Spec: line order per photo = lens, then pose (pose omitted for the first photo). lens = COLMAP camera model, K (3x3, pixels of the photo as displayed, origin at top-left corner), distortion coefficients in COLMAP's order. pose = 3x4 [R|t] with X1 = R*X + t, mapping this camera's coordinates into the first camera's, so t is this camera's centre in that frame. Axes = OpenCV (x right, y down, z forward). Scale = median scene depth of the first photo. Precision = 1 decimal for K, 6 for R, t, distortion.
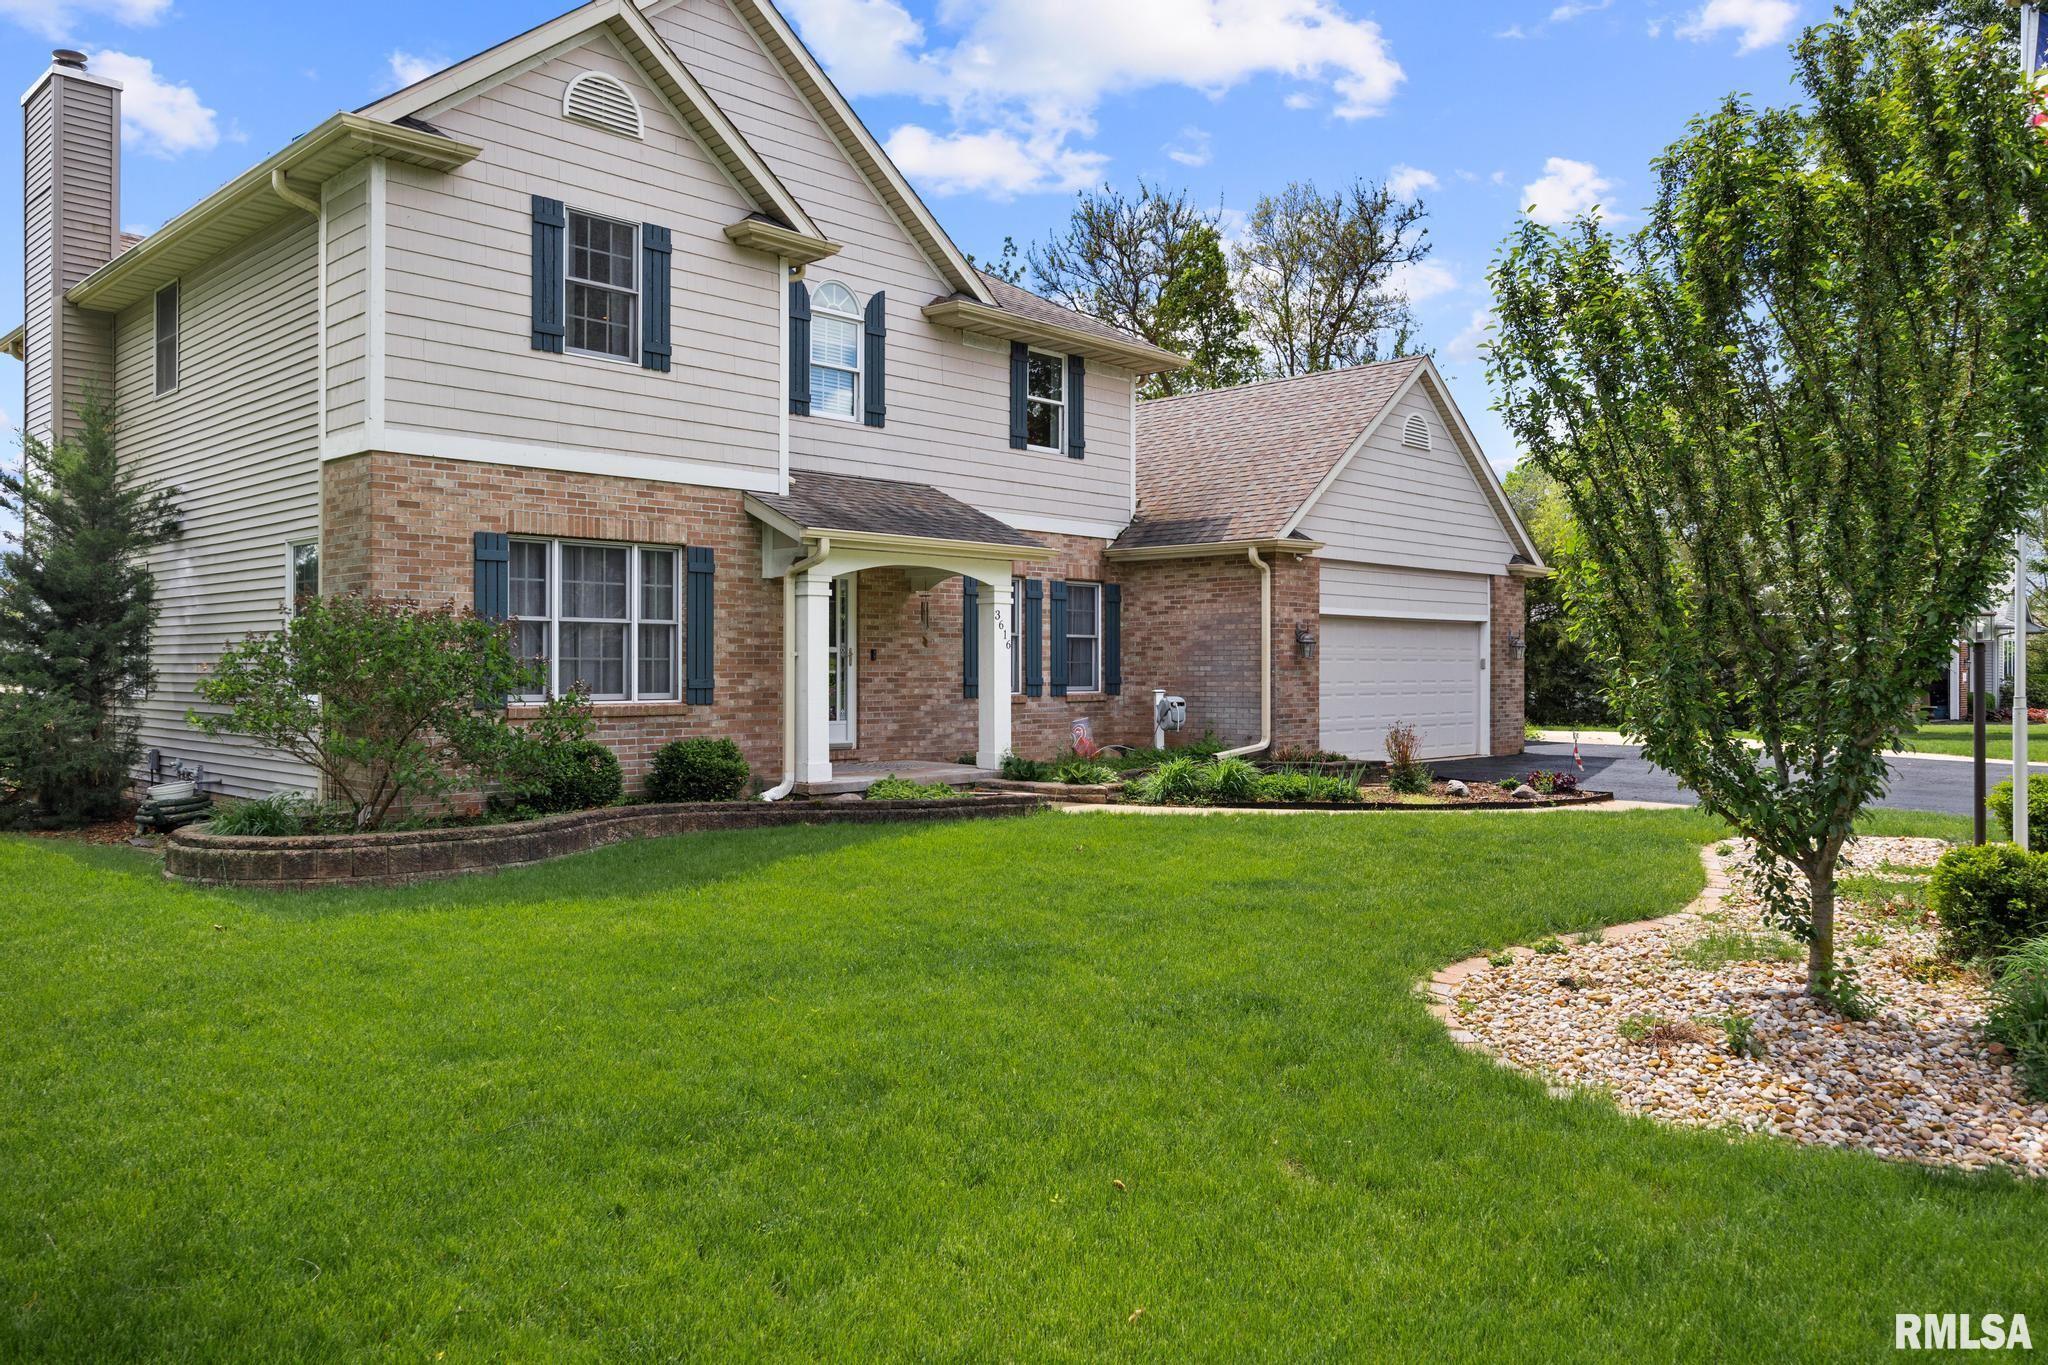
lens RADIAL K [[1495.7, 0, 1024.0], [0, 1495.7, 682.5], [0, 0, 1]] dist [-0.035983, 0.001376]
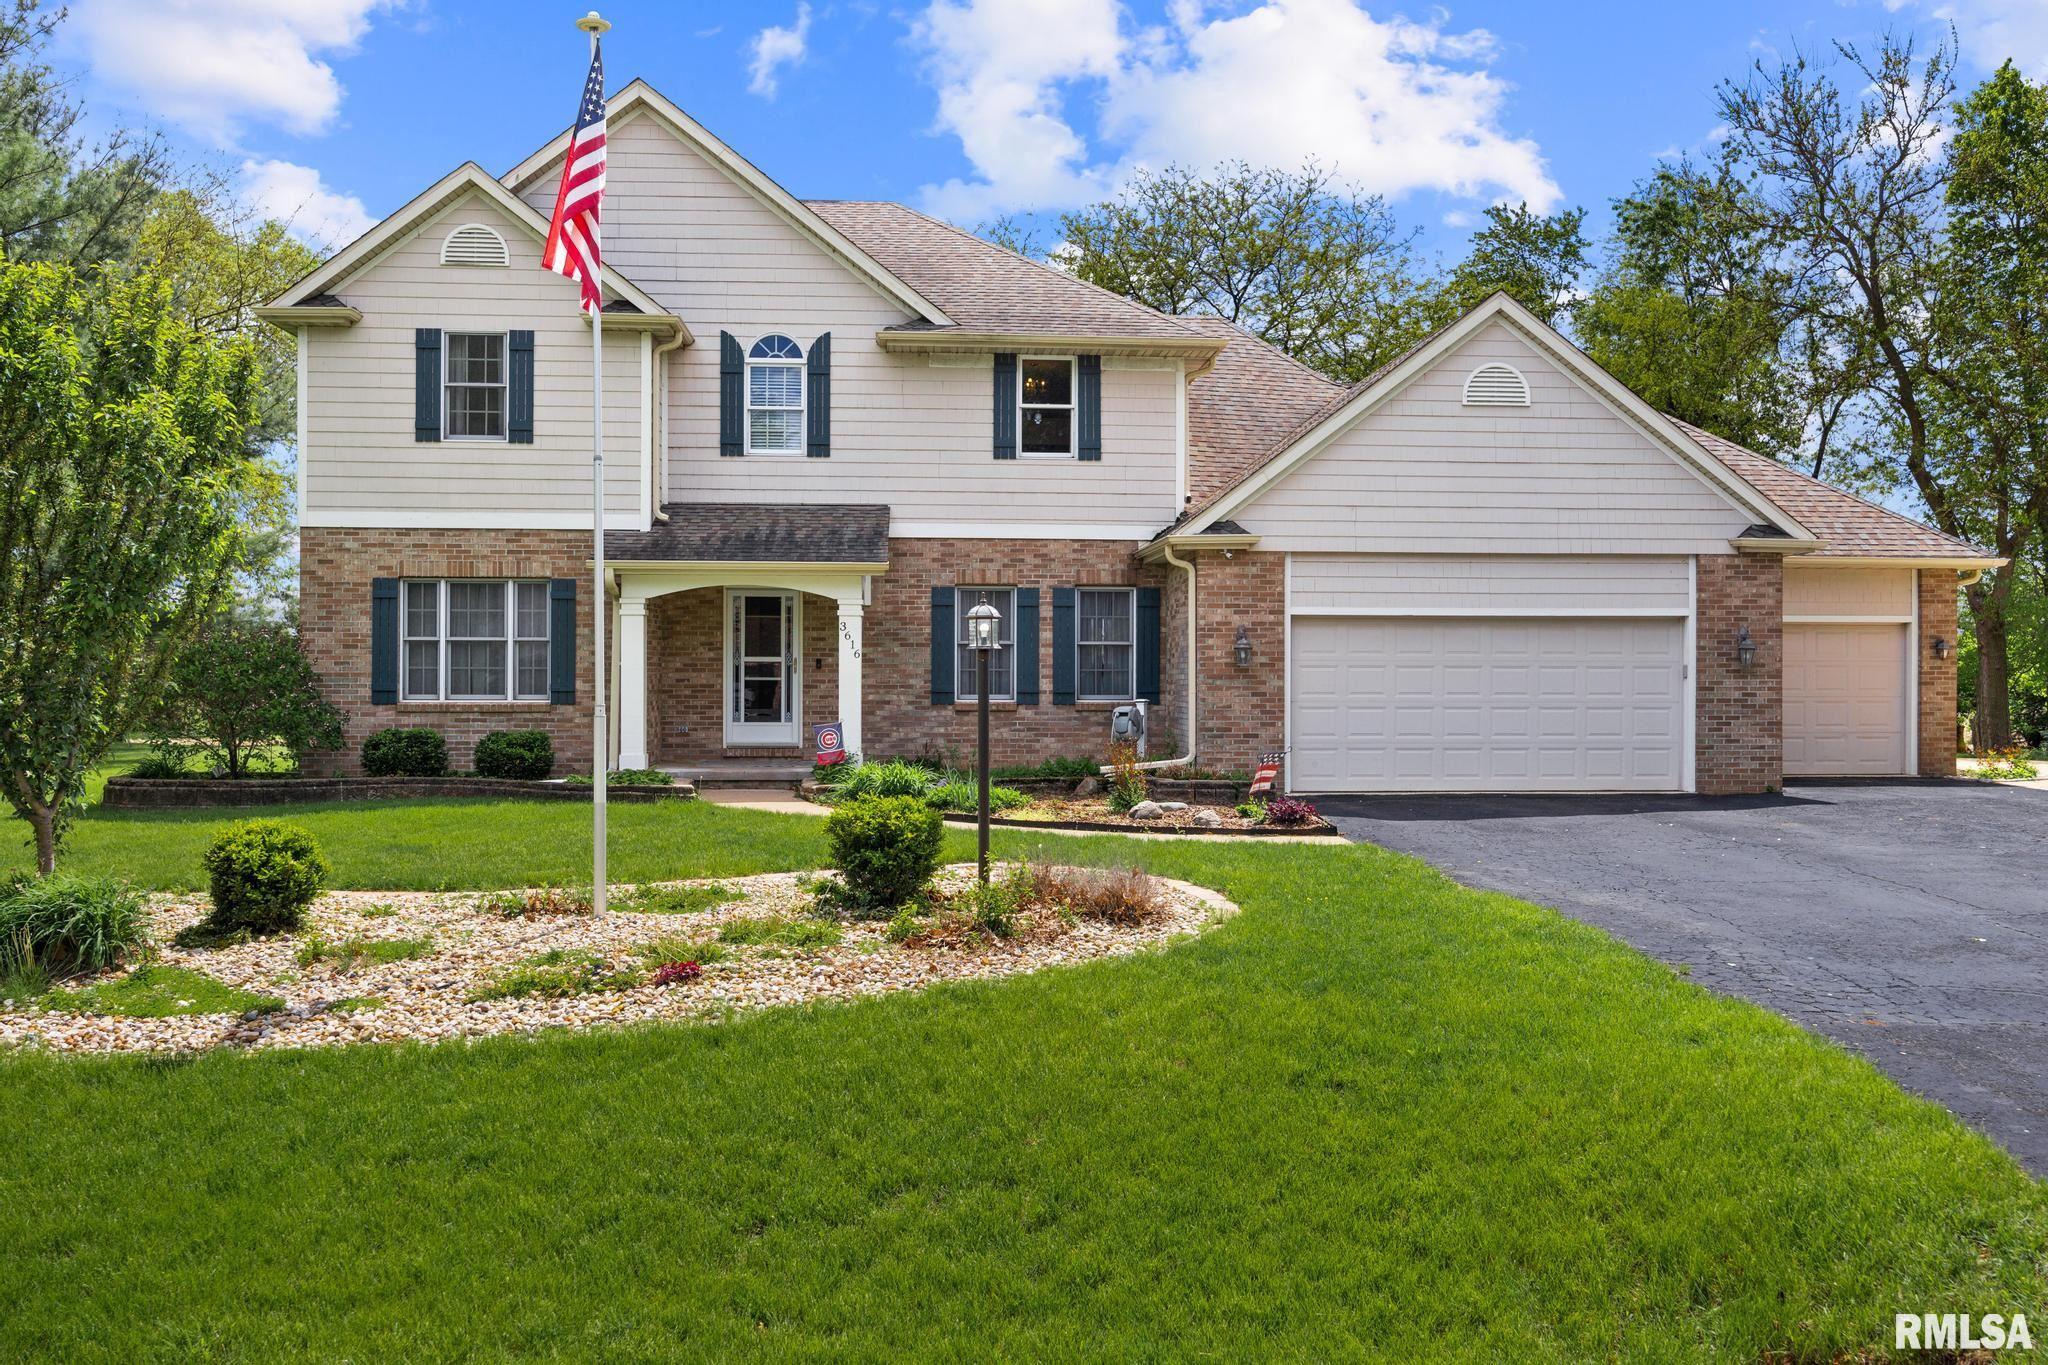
lens RADIAL K [[1721.7, 0, 1024.0], [0, 1721.7, 682.5], [0, 0, 1]] dist [-0.035098, -0.002674]
pose [[0.731920, 0.004737, -0.681374, 1.057368], [-0.008416, 0.999962, -0.002088, -0.003904], [0.681339, 0.007263, 0.731932, 0.211441]]
